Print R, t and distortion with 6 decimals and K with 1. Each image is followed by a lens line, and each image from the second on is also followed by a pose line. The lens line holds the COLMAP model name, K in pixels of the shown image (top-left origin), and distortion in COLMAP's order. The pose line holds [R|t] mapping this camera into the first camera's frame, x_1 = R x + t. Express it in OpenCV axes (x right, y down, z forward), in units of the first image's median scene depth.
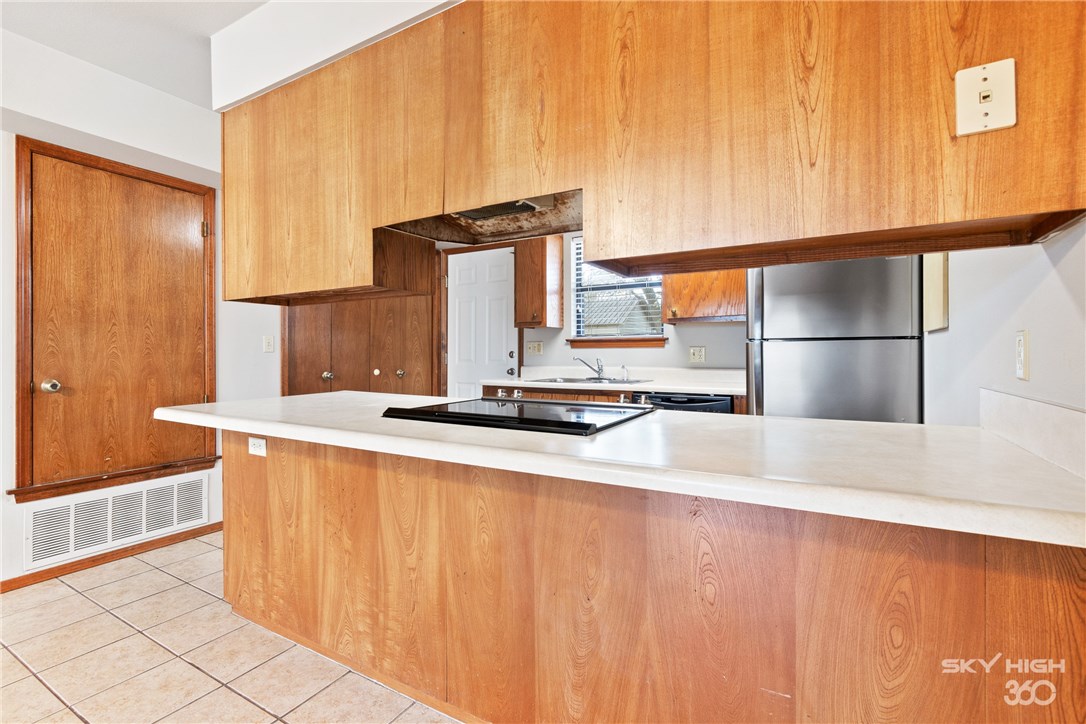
lens RADIAL K [[500.6, 0, 527.0], [0, 500.6, 354.9], [0, 0, 1]] dist [0.011778, -0.002903]
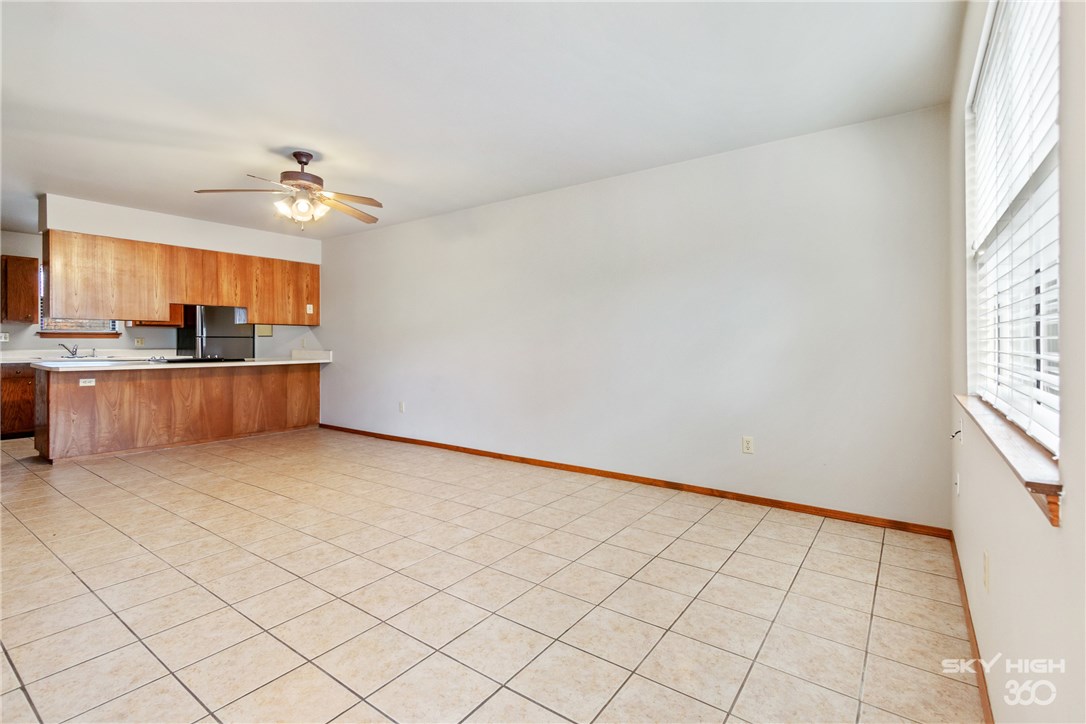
lens RADIAL K [[500.6, 0, 524.6], [0, 500.6, 345.1], [0, 0, 1]] dist [0.011778, -0.002903]
pose [[0.119623, -0.007457, 0.992791, -2.885827], [-0.004066, 0.999960, 0.008001, -0.021746], [-0.992811, -0.004994, 0.119588, -1.446164]]
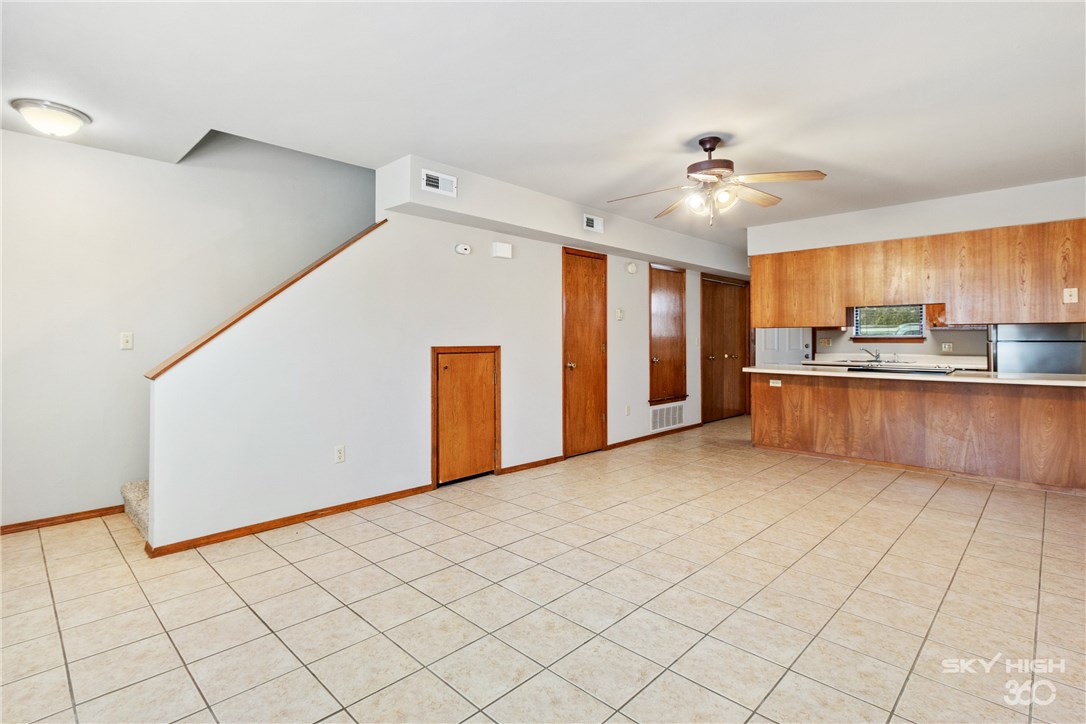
lens RADIAL K [[525.8, 0, 519.2], [0, 525.8, 337.5], [0, 0, 1]] dist [0.001310, -0.001052]
pose [[0.966761, -0.000323, -0.255682, -1.248922], [-0.000648, 0.999993, -0.003715, -0.054187], [0.255682, 0.003757, 0.966754, -2.258849]]
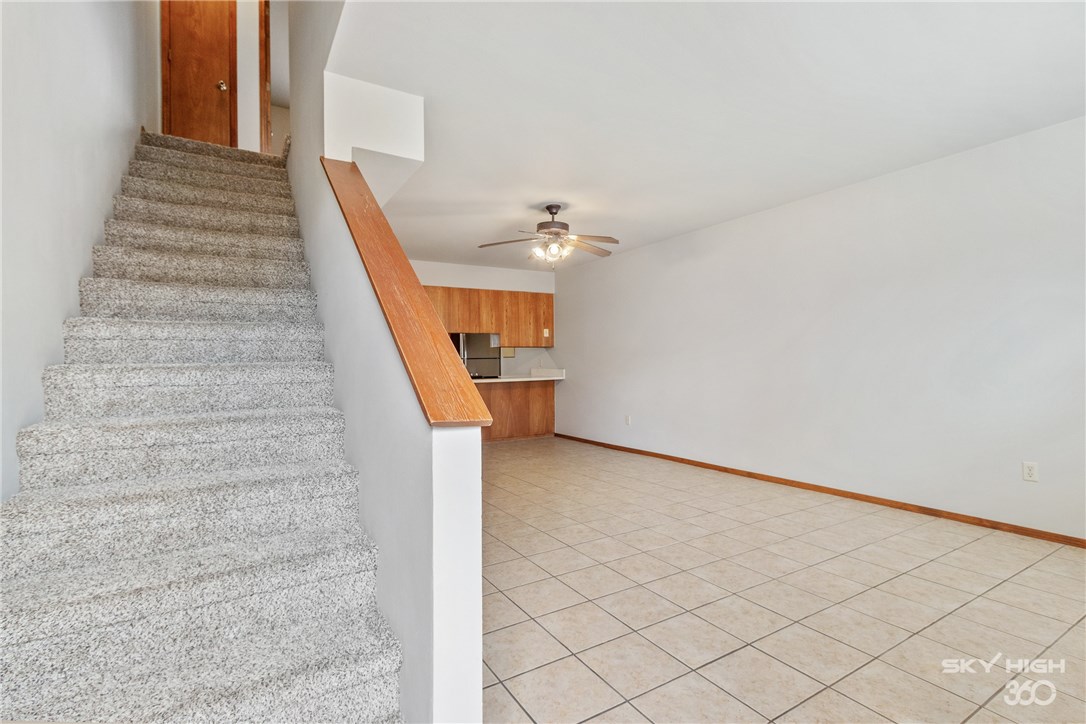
lens RADIAL K [[500.6, 0, 543.2], [0, 500.6, 369.1], [0, 0, 1]] dist [0.011778, -0.002903]
pose [[0.475895, -0.021004, 0.879251, -3.144533], [0.010088, 0.999779, 0.018423, -0.023826], [-0.879444, 0.000103, 0.476002, -1.430914]]
